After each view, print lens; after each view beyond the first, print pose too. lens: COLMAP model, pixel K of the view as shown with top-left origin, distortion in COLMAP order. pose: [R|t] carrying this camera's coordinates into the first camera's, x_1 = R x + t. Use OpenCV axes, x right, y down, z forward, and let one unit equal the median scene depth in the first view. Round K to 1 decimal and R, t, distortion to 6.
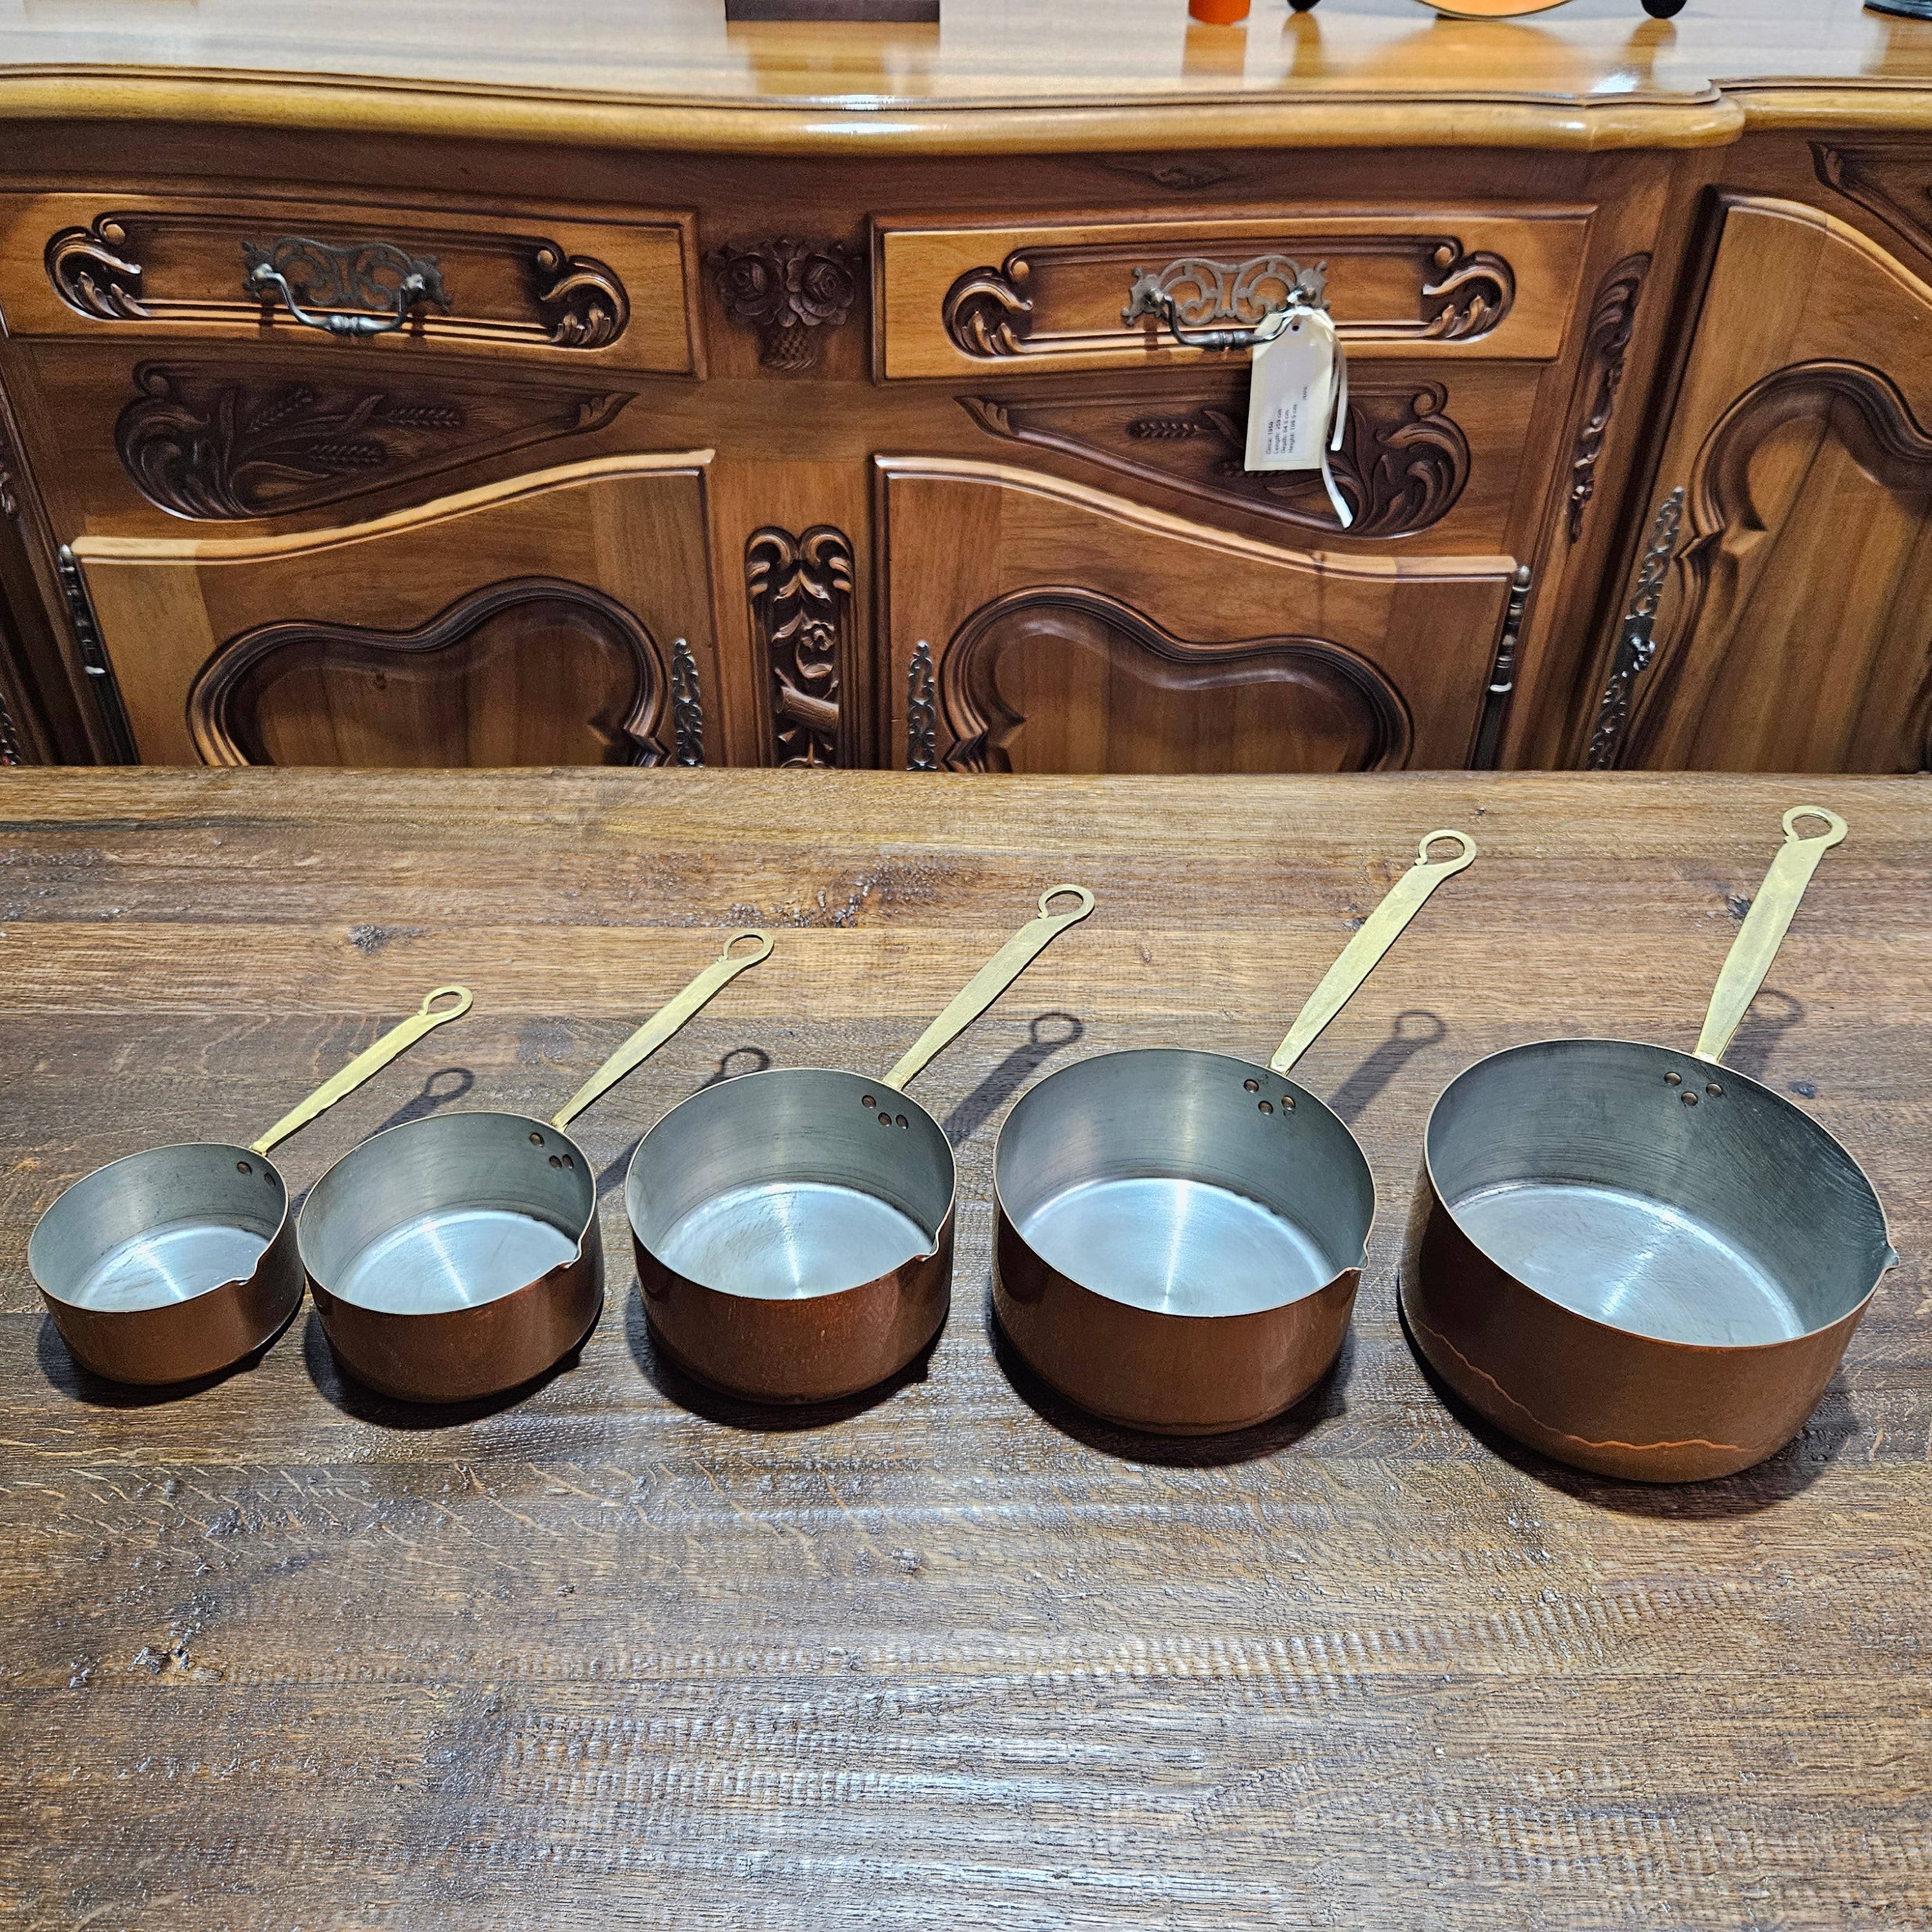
lens RADIAL K [[1745.6, 0, 967.4], [0, 1745.6, 968.1], [0, 0, 1]] dist [0.078976, -0.119151]
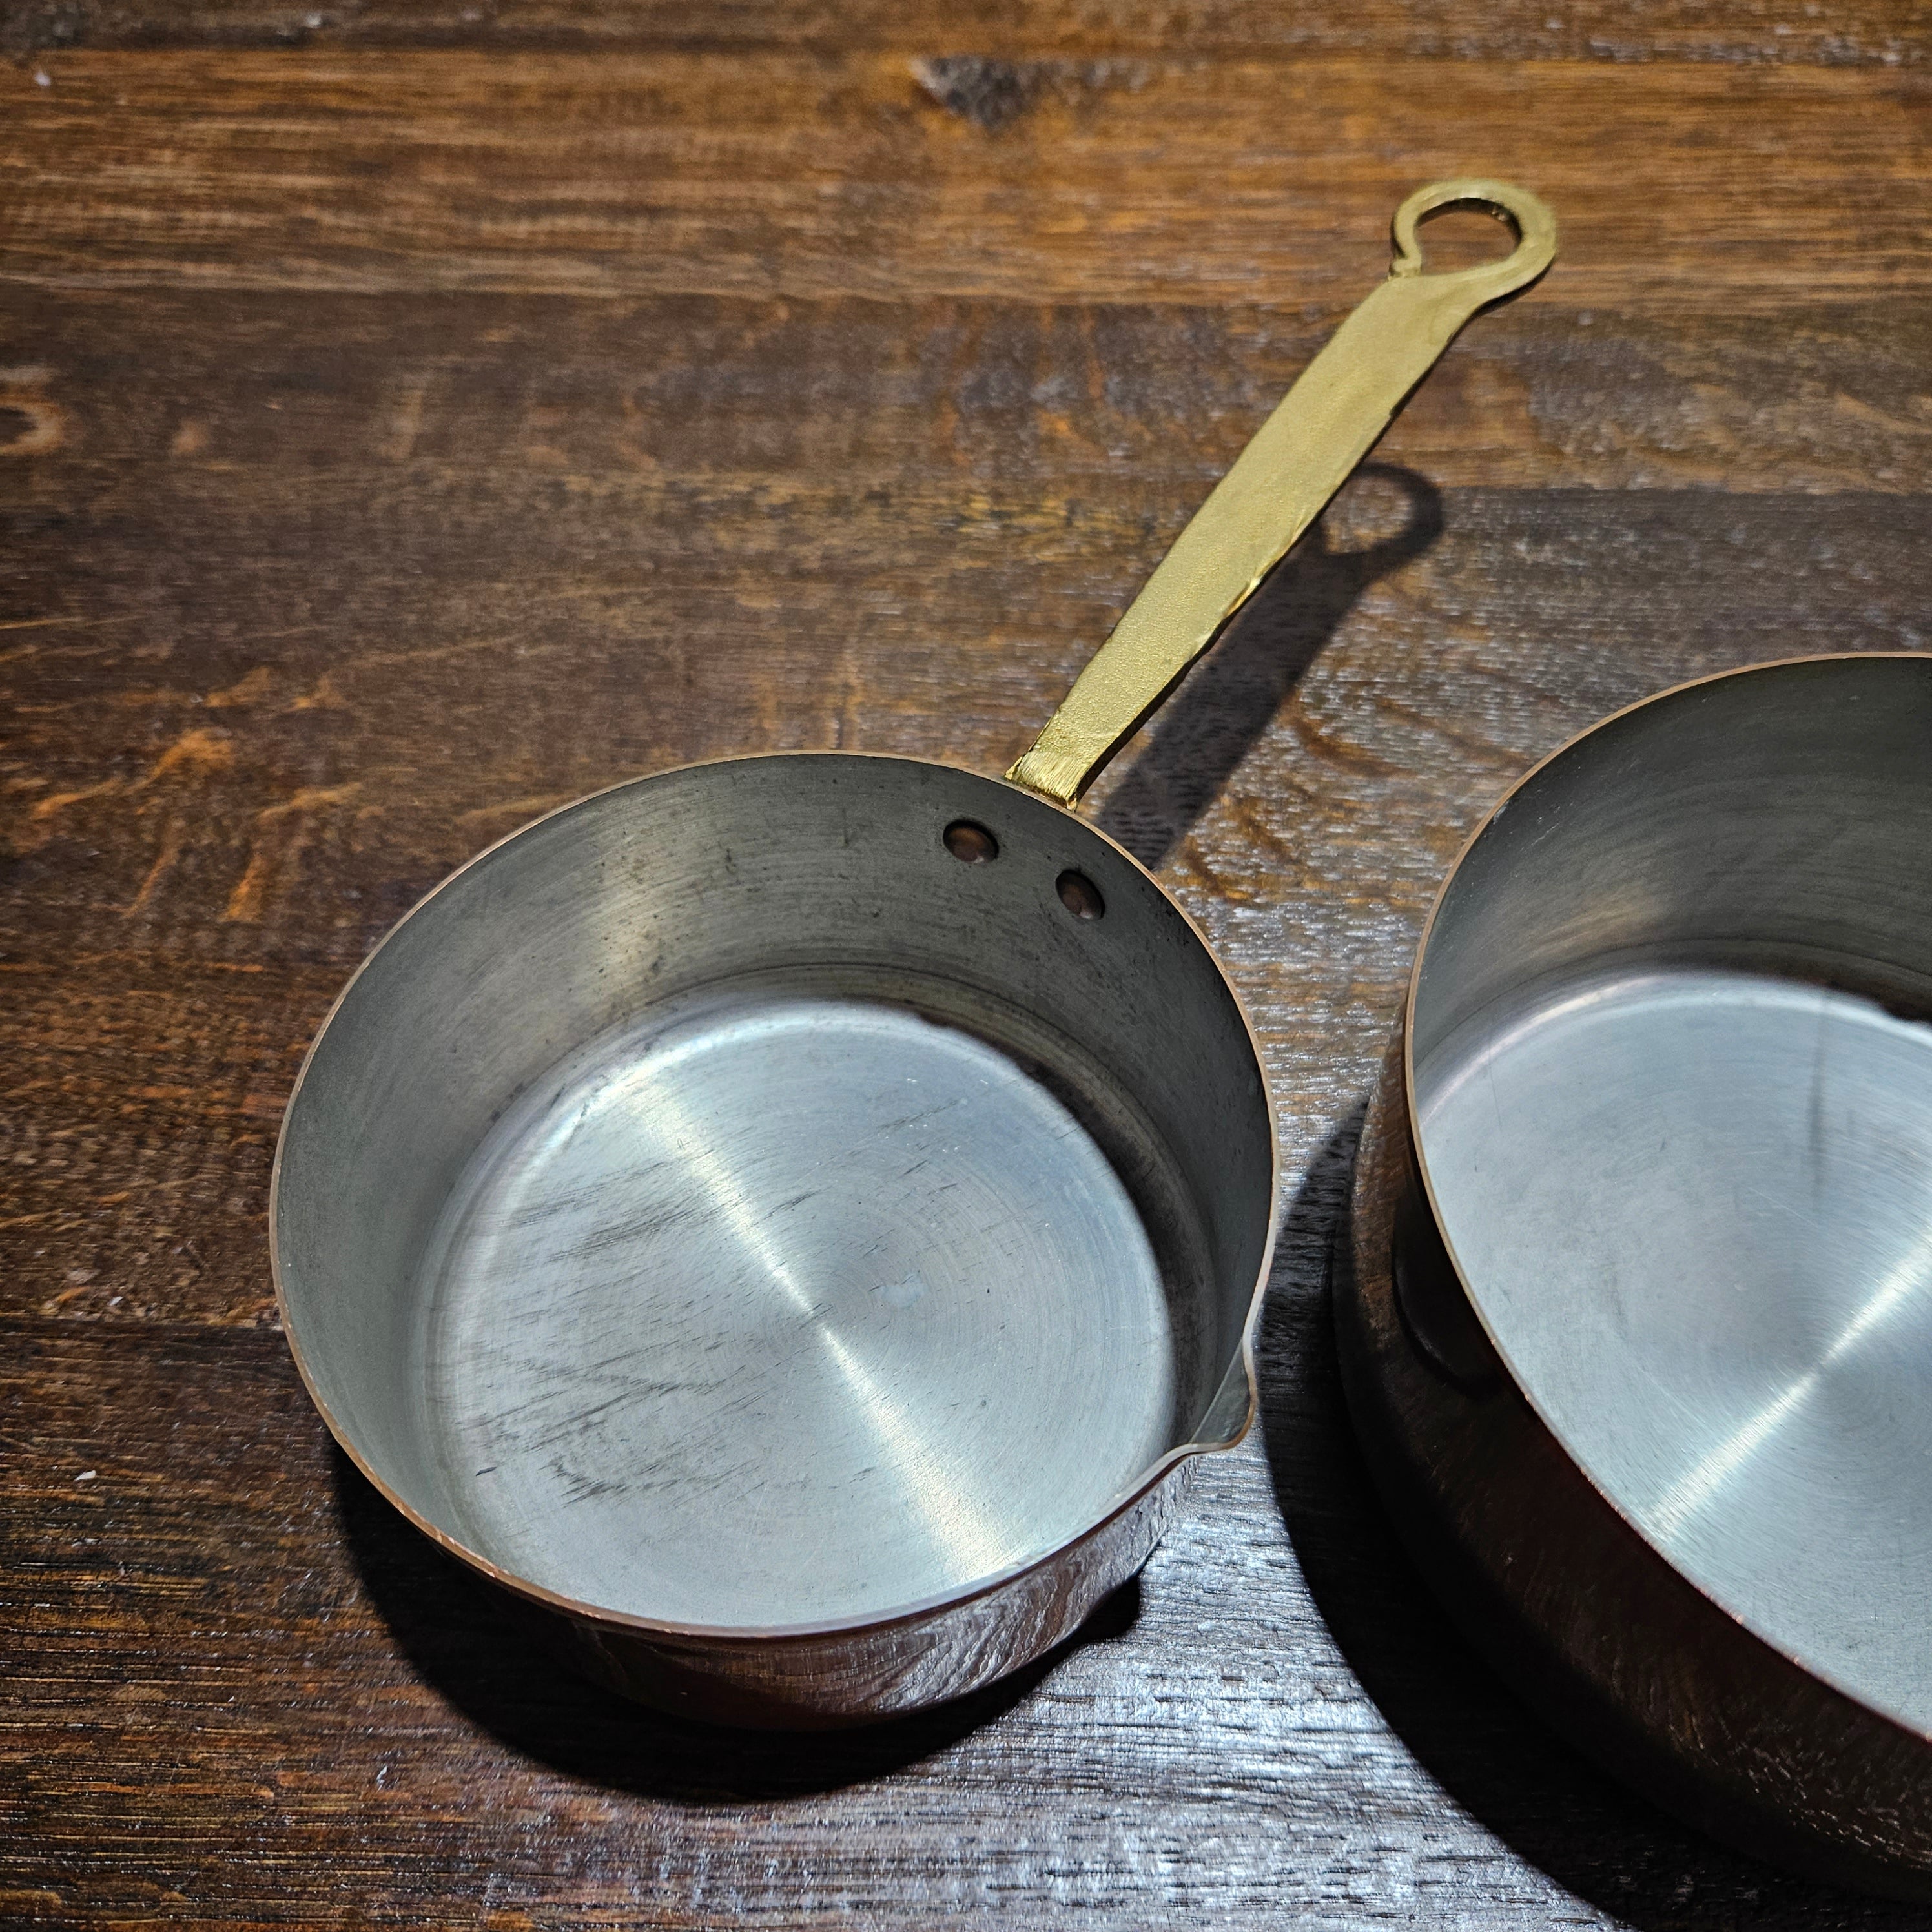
lens RADIAL K [[1802.1, 0, 936.0], [0, 1802.1, 957.9], [0, 0, 1]] dist [0.008256, -0.015120]
pose [[0.996309, 0.036910, -0.077496, -0.290957], [-0.009691, 0.945426, 0.325693, 0.029660], [0.085288, -0.323740, 0.942294, 0.541575]]
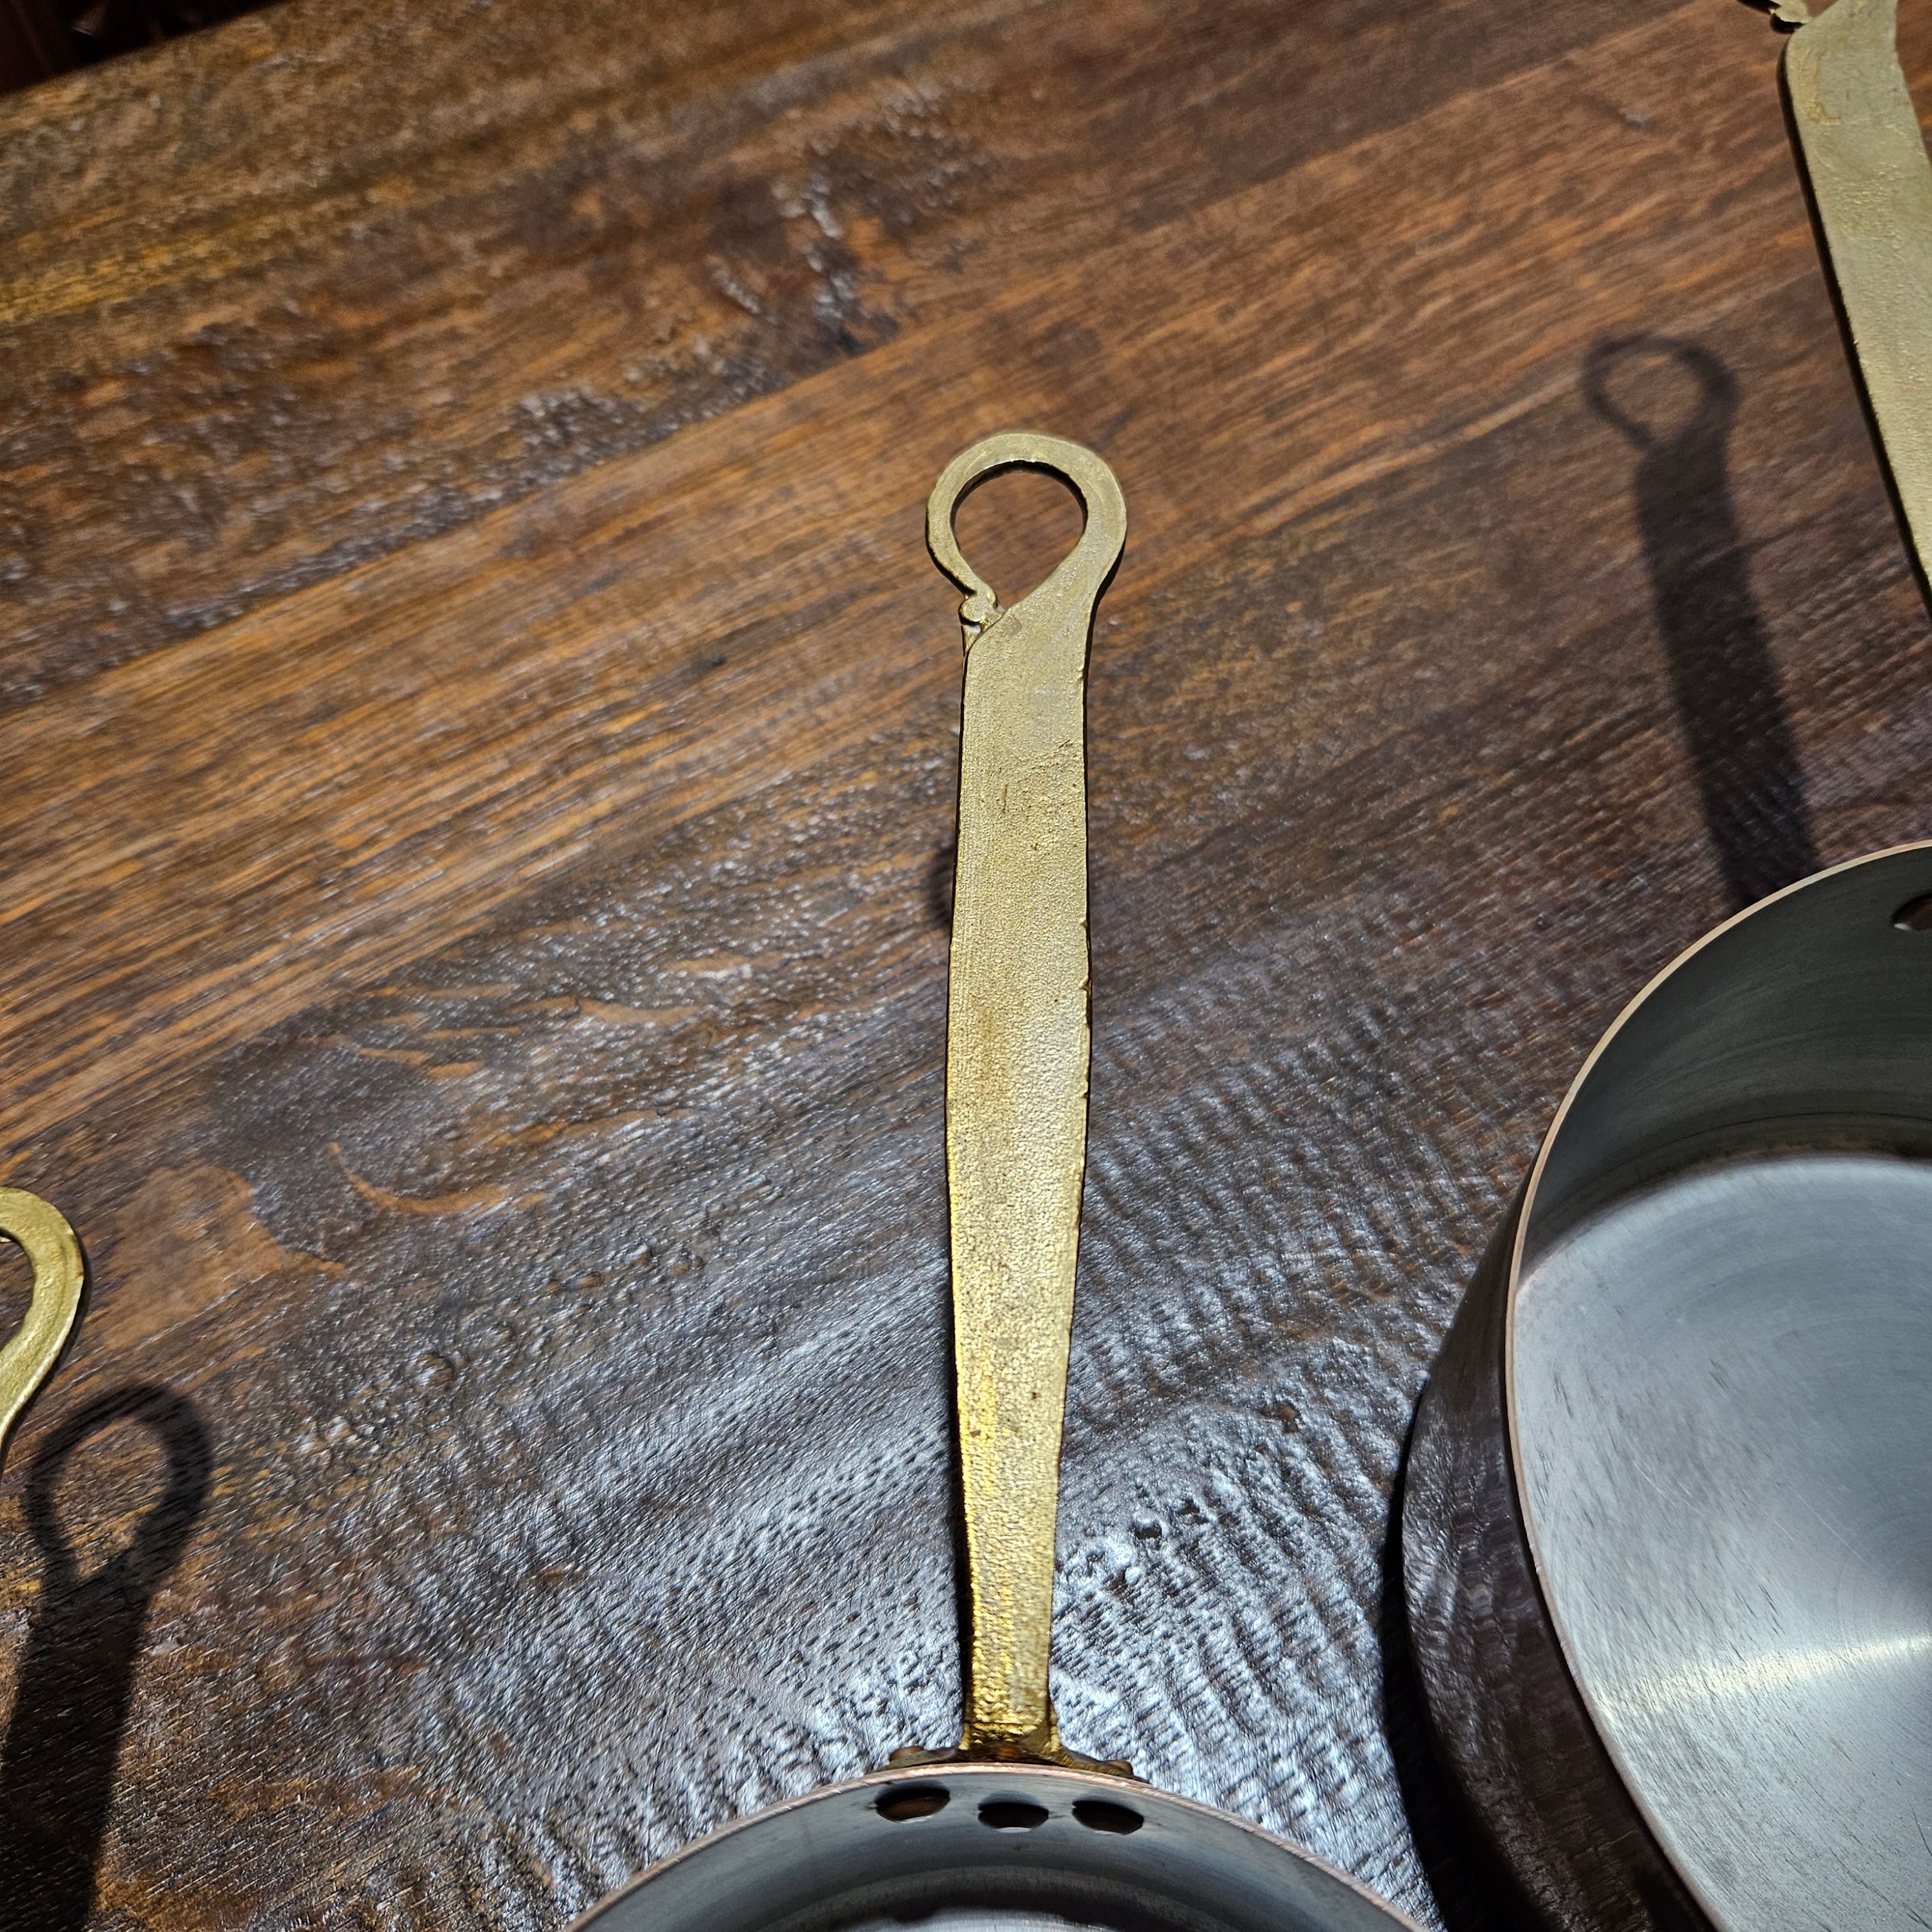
lens RADIAL K [[1835.8, 0, 977.2], [0, 1835.8, 948.7], [0, 0, 1]] dist [0.005667, -0.021600]
pose [[0.854648, -0.456064, 0.248159, -0.183216], [0.341455, 0.853758, 0.393072, -0.052775], [-0.391134, -0.251203, 0.885388, 0.614318]]
